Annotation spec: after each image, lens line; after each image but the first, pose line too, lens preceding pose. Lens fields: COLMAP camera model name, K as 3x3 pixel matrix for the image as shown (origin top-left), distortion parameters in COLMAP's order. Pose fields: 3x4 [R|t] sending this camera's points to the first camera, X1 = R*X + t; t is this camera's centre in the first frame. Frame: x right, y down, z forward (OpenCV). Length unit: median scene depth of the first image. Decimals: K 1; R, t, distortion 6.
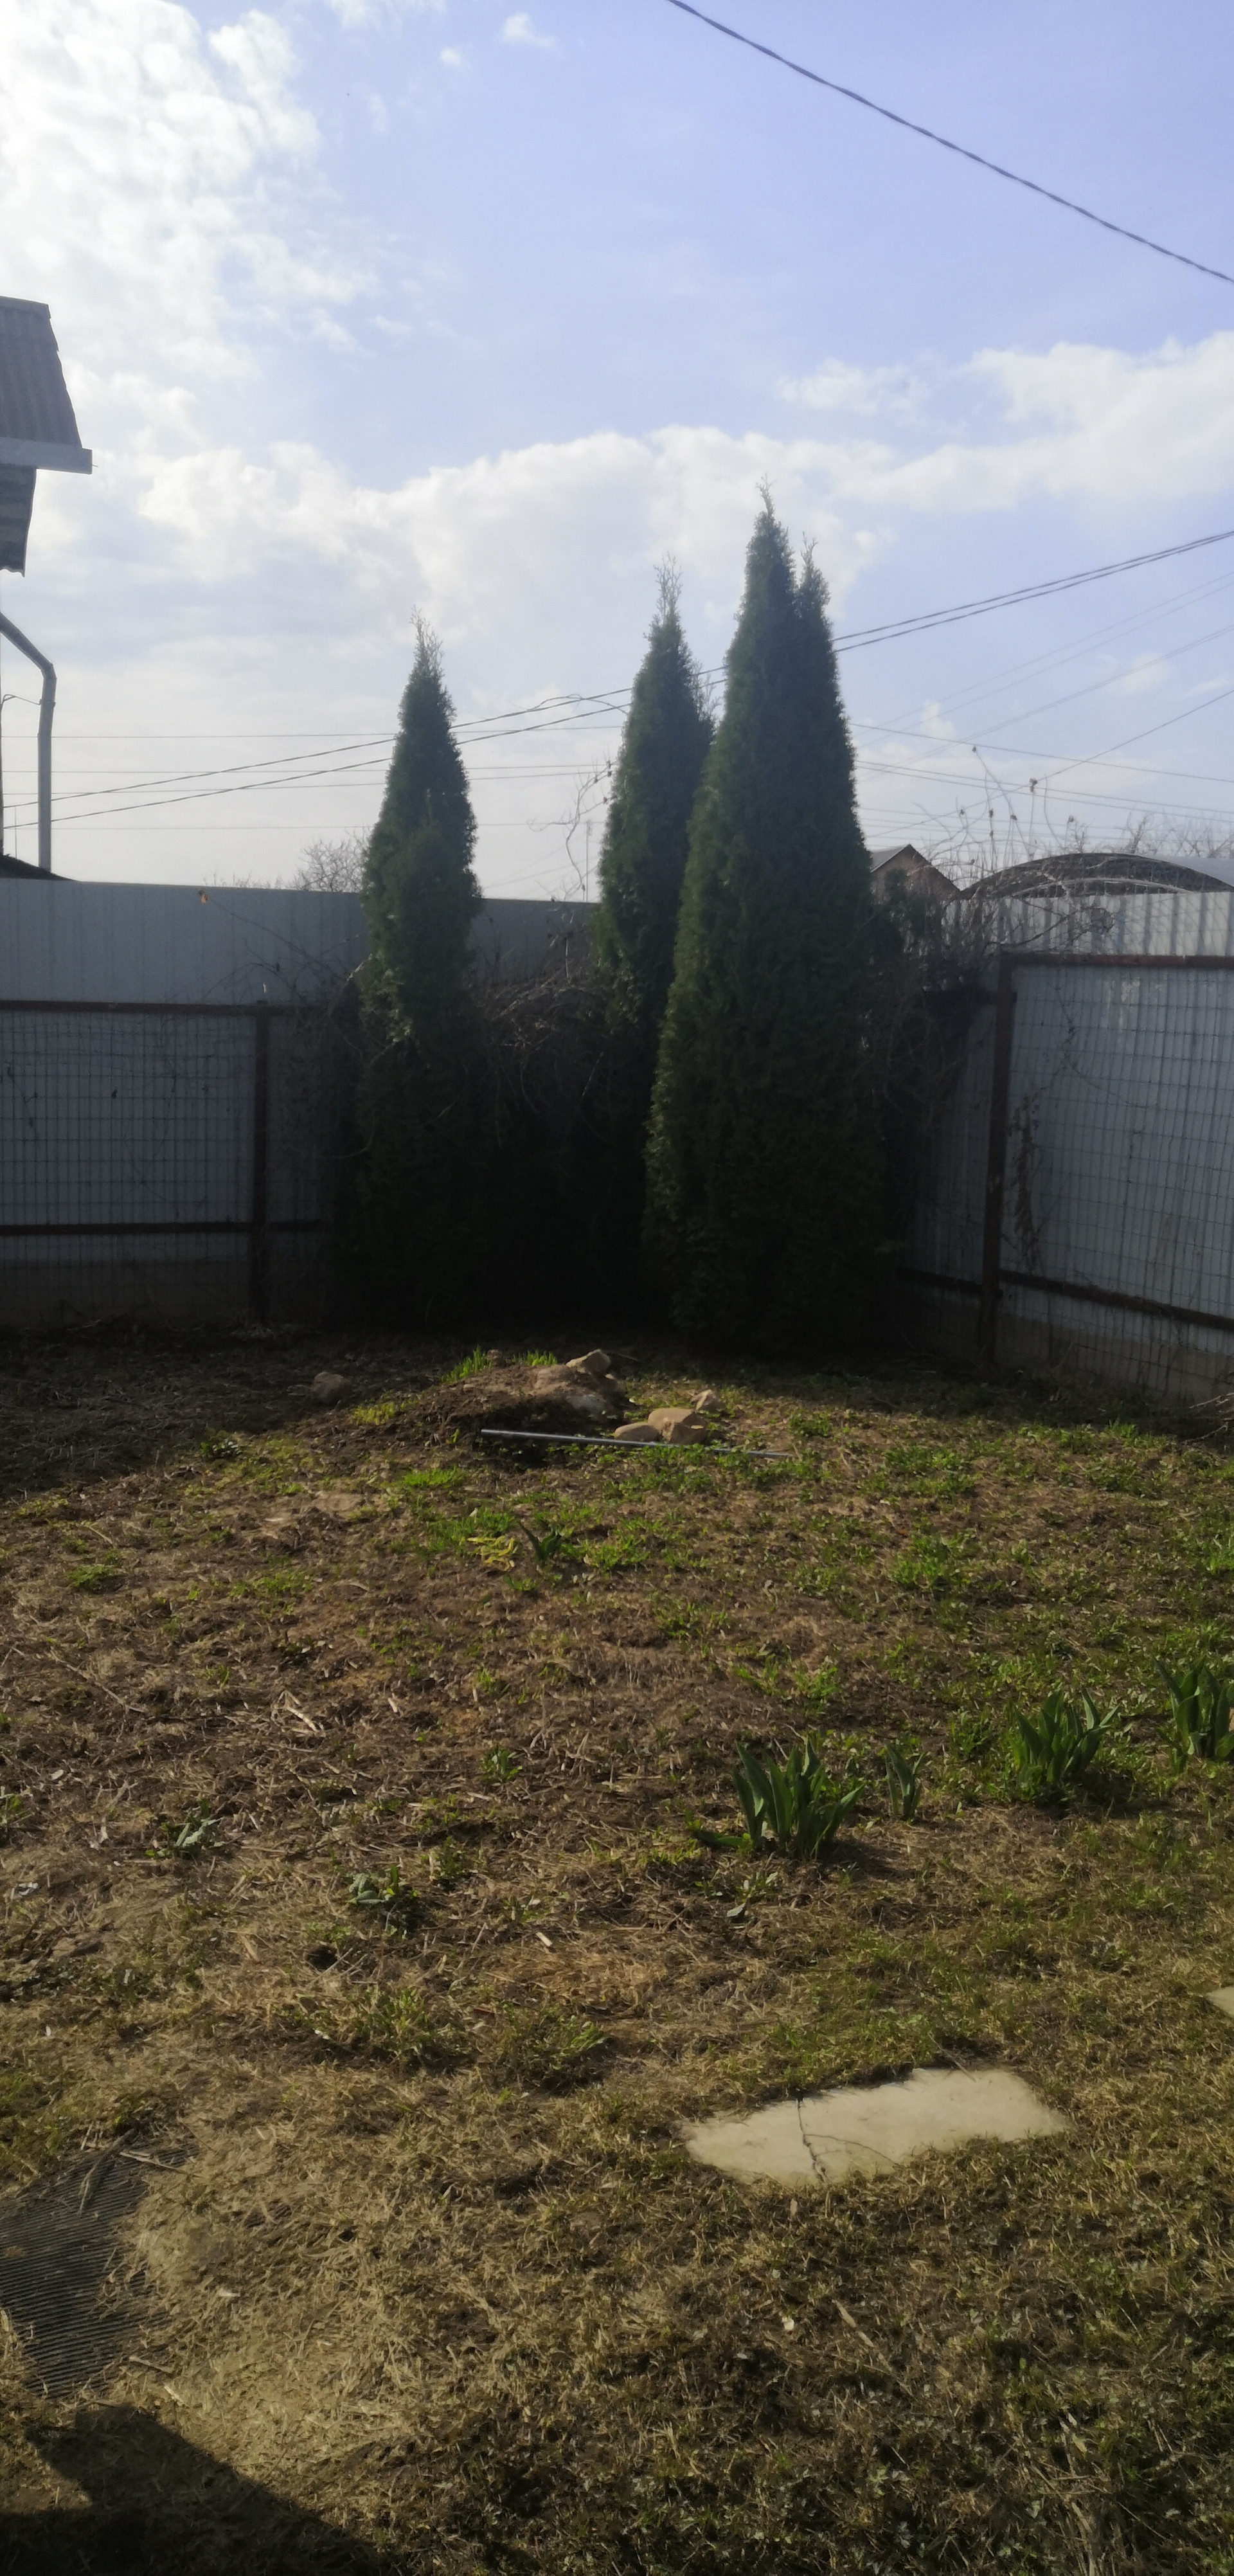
lens RADIAL K [[1971.9, 0, 614.9], [0, 1971.9, 1299.2], [0, 0, 1]] dist [0.005712, -0.012281]
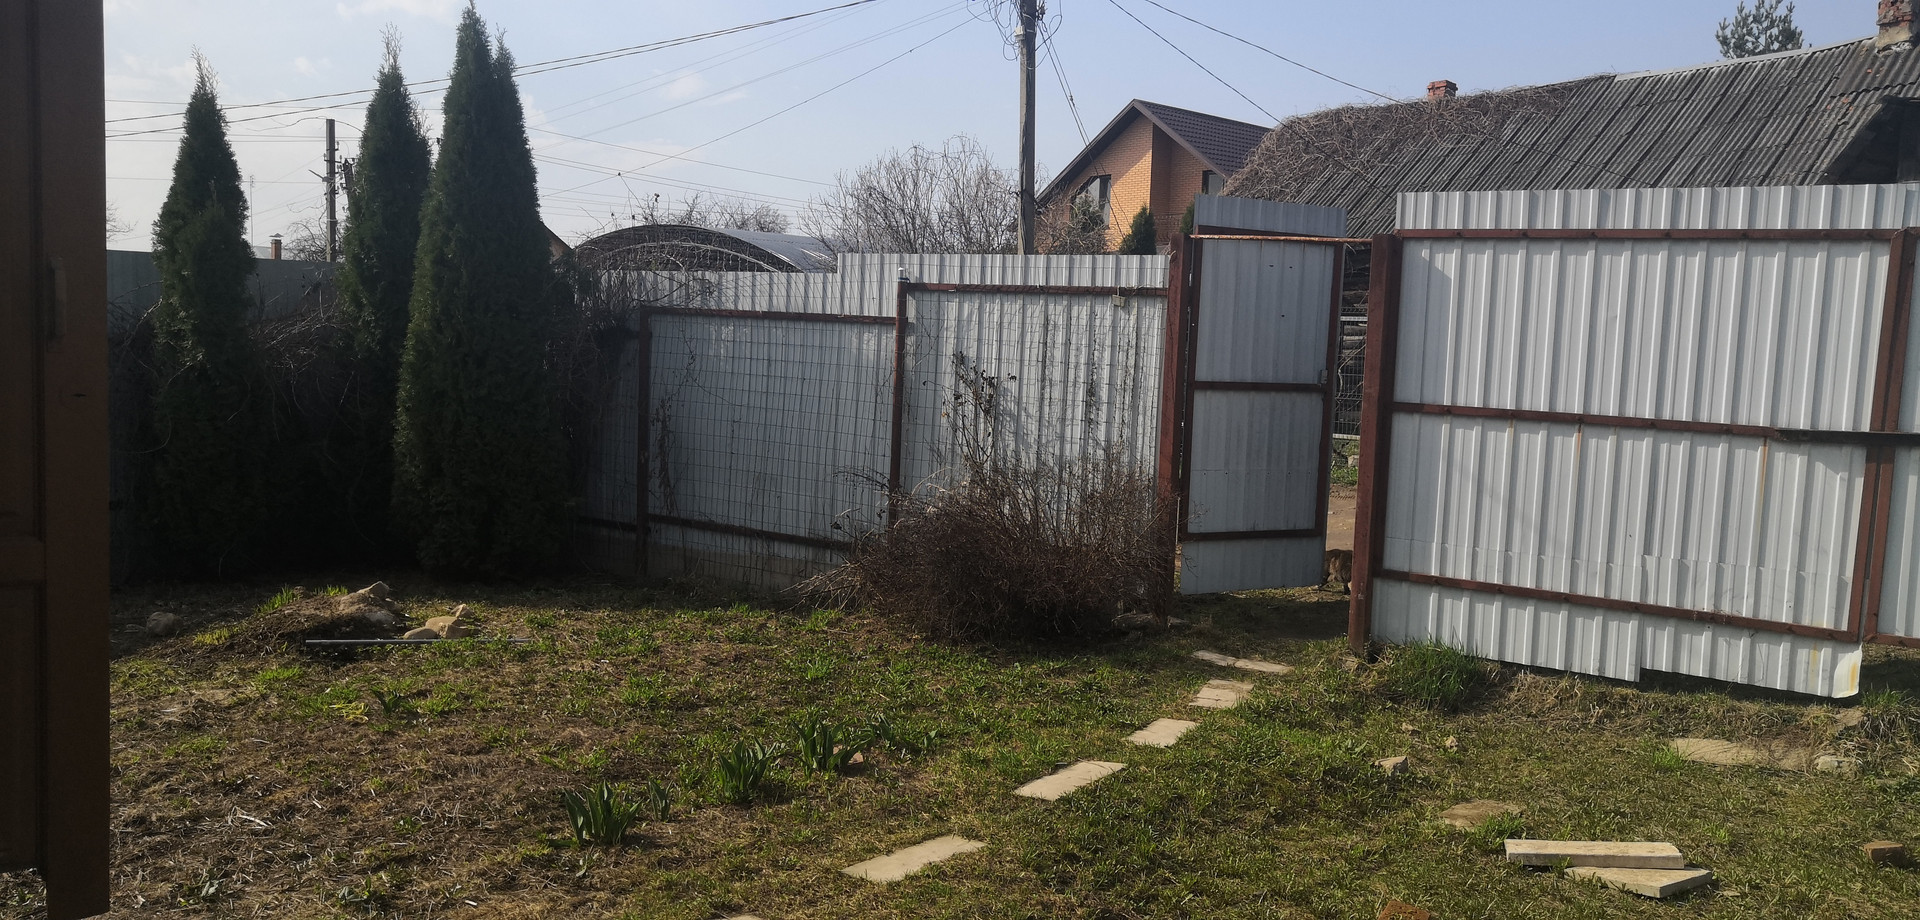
lens RADIAL K [[1469.9, 0, 959.6], [0, 1469.9, 459.5], [0, 0, 1]] dist [0.005712, -0.012281]
pose [[0.907098, -0.031287, 0.419754, -0.078827], [0.055402, 0.997432, -0.045381, 0.010281], [-0.417257, 0.064421, 0.906503, -0.160070]]
